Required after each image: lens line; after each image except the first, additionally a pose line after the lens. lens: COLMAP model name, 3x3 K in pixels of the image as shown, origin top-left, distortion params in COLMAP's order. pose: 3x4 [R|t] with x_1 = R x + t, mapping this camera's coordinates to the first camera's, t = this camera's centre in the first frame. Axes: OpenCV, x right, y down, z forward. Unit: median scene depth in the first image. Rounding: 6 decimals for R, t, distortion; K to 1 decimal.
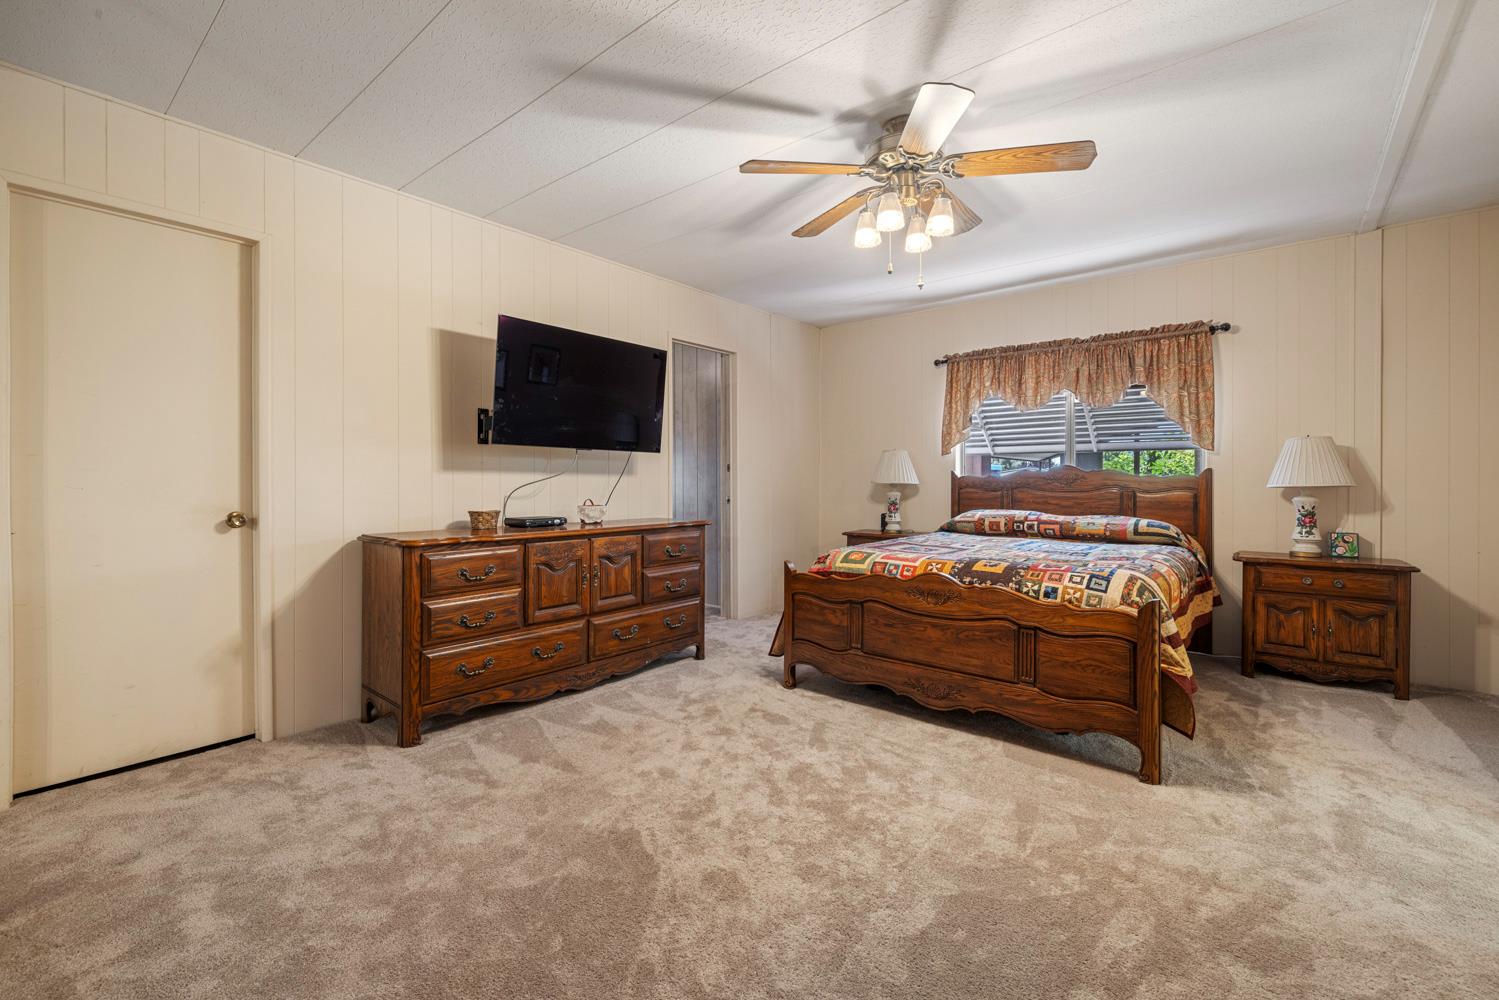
lens RADIAL K [[628.8, 0, 745.7], [0, 628.8, 481.1], [0, 0, 1]] dist [-0.001169, 0.000390]
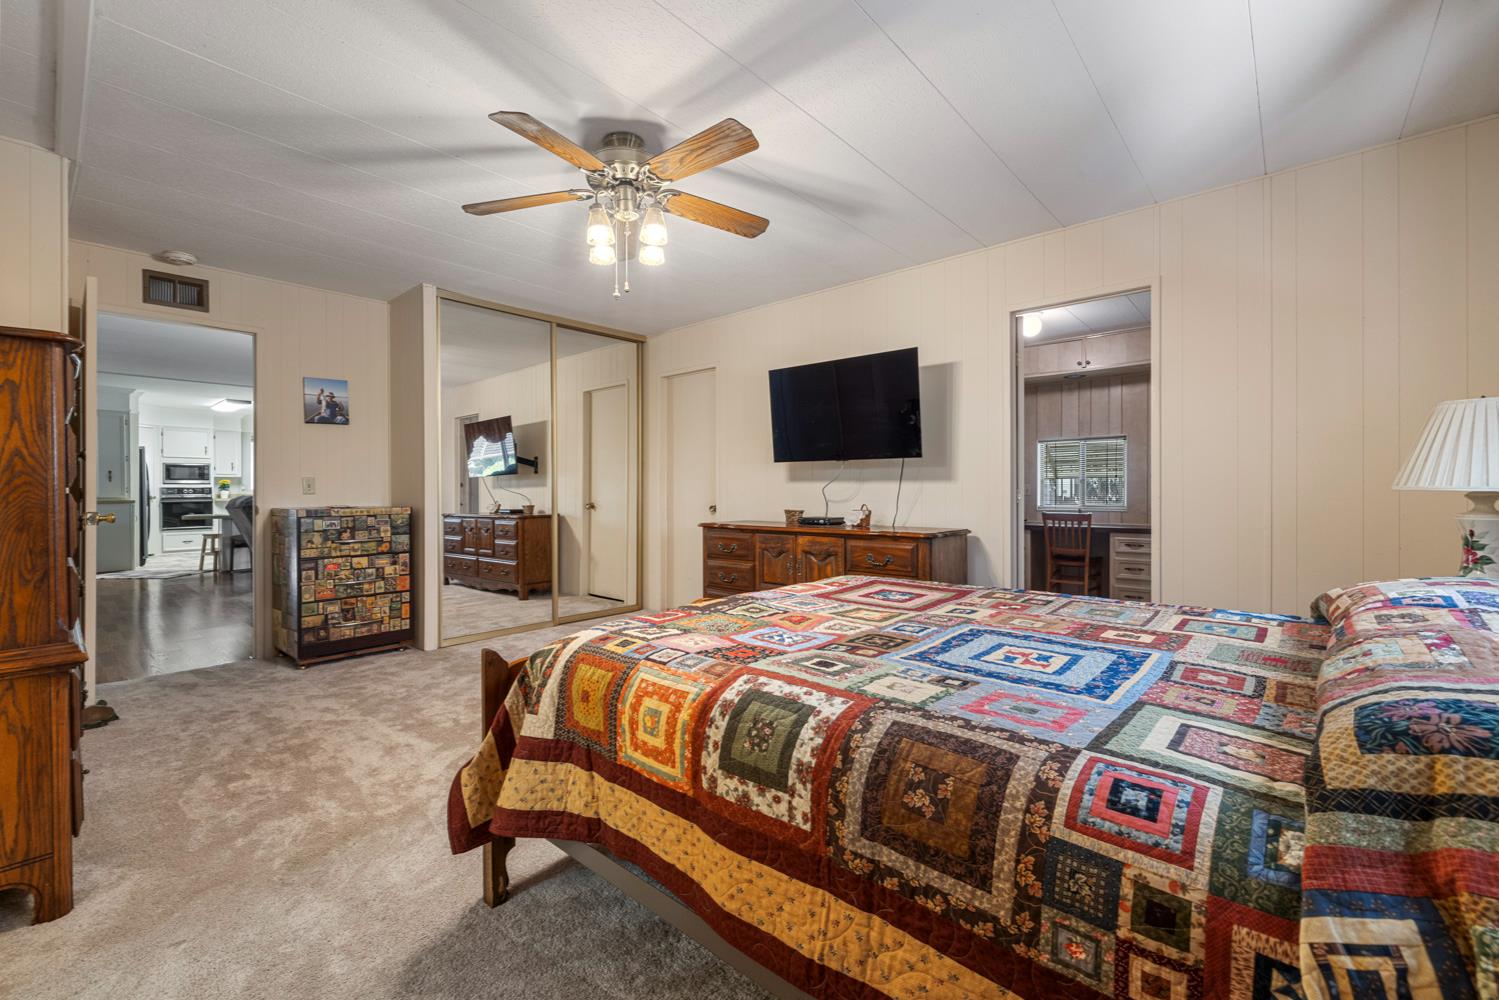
lens RADIAL K [[628.8, 0, 741.4], [0, 628.8, 494.7], [0, 0, 1]] dist [-0.001169, 0.000390]
pose [[-0.020082, 0.006181, -0.999779, 1.026355], [0.003113, 0.999976, 0.006120, 0.005210], [0.999793, -0.002989, -0.020101, 0.970768]]
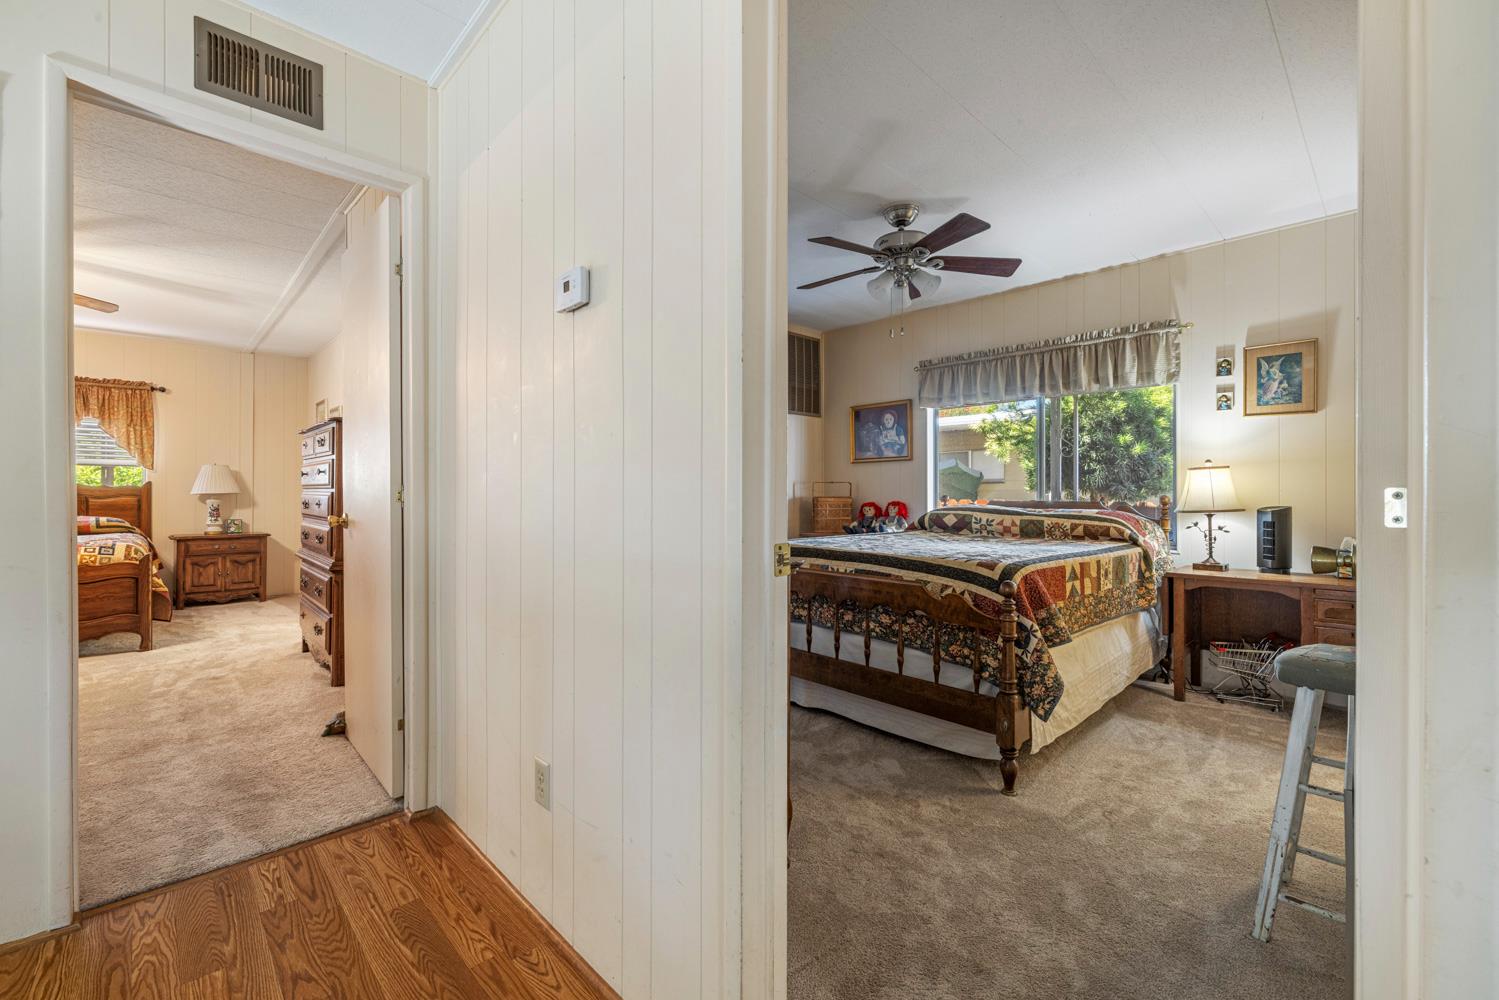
lens RADIAL K [[628.8, 0, 750.4], [0, 628.8, 491.8], [0, 0, 1]] dist [-0.001169, 0.000390]
pose [[0.099084, 0.000998, 0.995079, -0.677720], [-0.003257, 0.999994, -0.000679, 0.000534], [-0.995074, -0.003174, 0.099086, -0.634333]]
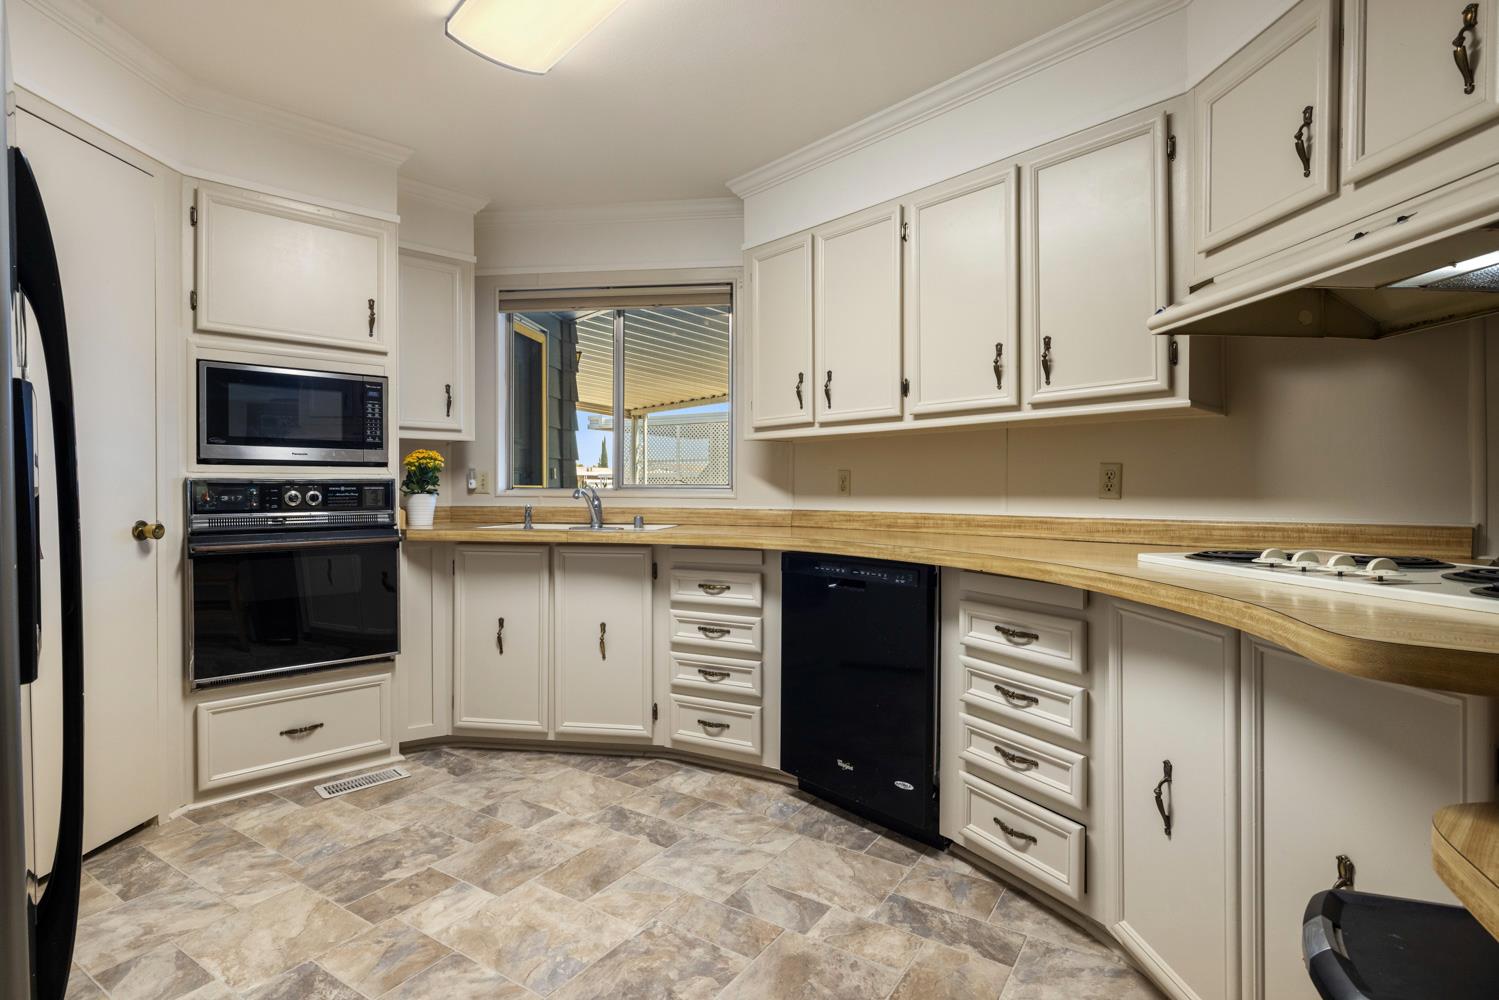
lens RADIAL K [[759.4, 0, 744.7], [0, 759.4, 490.1], [0, 0, 1]] dist [0.003866, -0.000165]
pose [[-0.135852, -0.004704, -0.990718, -1.458533], [0.004789, 0.999974, -0.005405, -0.003856], [0.990718, -0.005479, -0.135826, -1.419636]]
